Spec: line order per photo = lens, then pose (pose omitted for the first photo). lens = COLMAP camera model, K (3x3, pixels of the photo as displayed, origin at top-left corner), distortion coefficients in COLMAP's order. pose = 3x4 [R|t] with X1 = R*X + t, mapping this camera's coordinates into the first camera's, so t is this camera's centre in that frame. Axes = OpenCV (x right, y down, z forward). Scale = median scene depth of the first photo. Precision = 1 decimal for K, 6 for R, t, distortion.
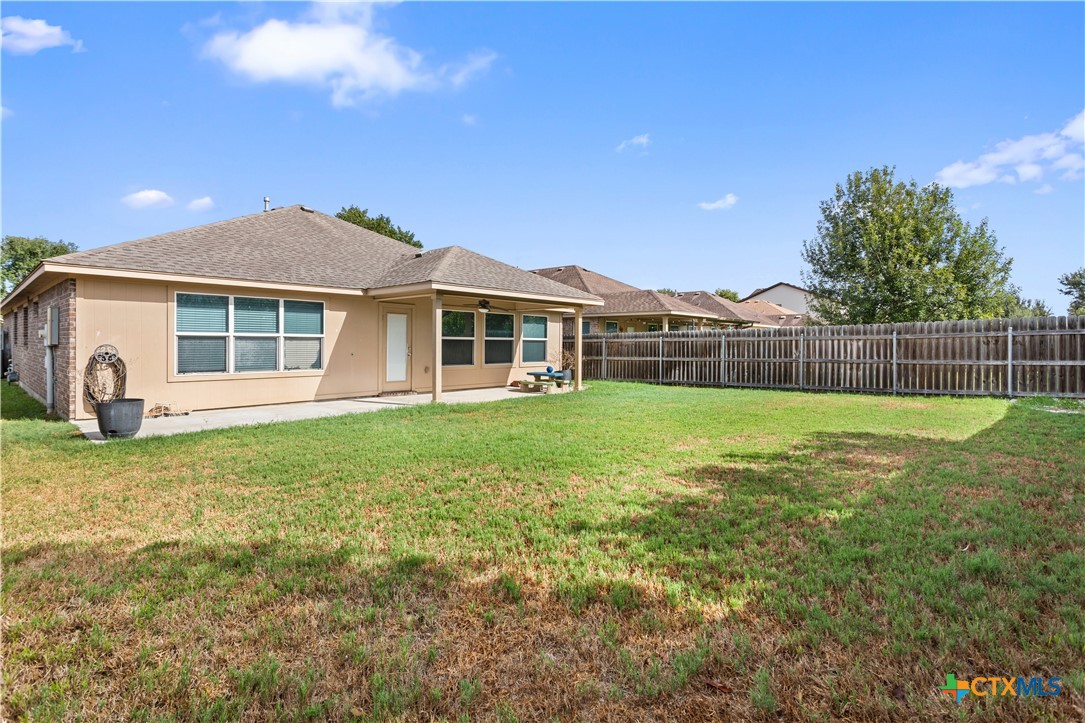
lens RADIAL K [[521.2, 0, 546.9], [0, 521.2, 364.7], [0, 0, 1]] dist [-0.001650, 0.001112]
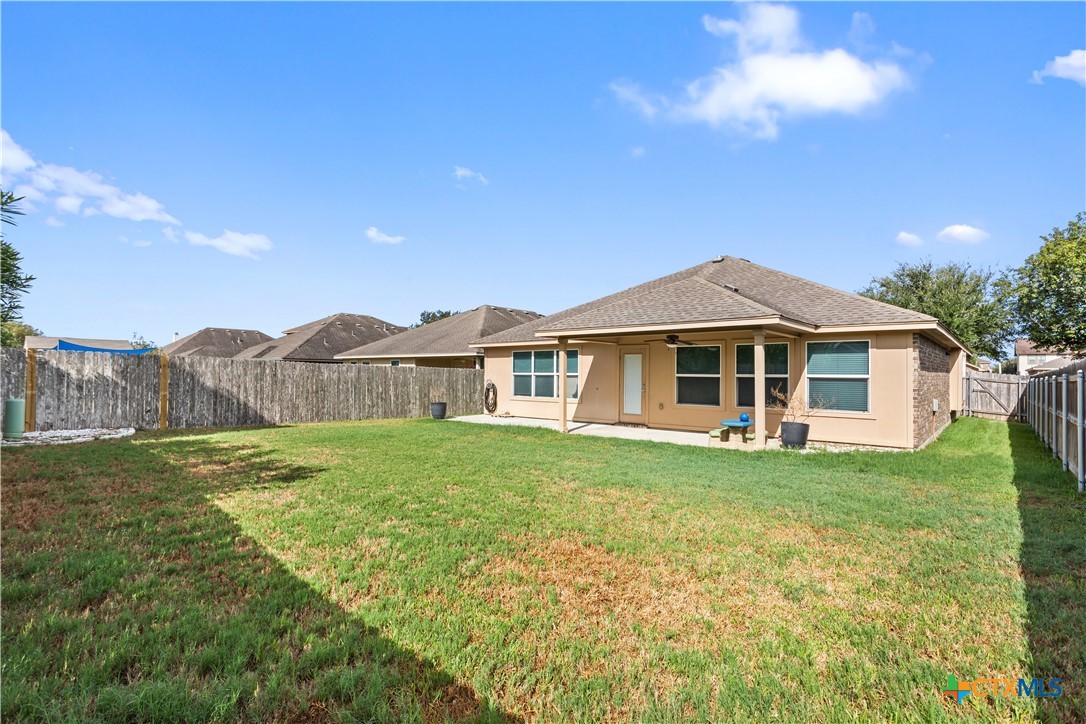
lens RADIAL K [[521.6, 0, 543.2], [0, 521.6, 368.4], [0, 0, 1]] dist [-0.001650, 0.001112]
pose [[0.029148, -0.023269, -0.999304, 0.743686], [-0.052473, 0.998315, -0.024776, -0.025366], [0.998197, 0.053159, 0.027878, 0.684184]]
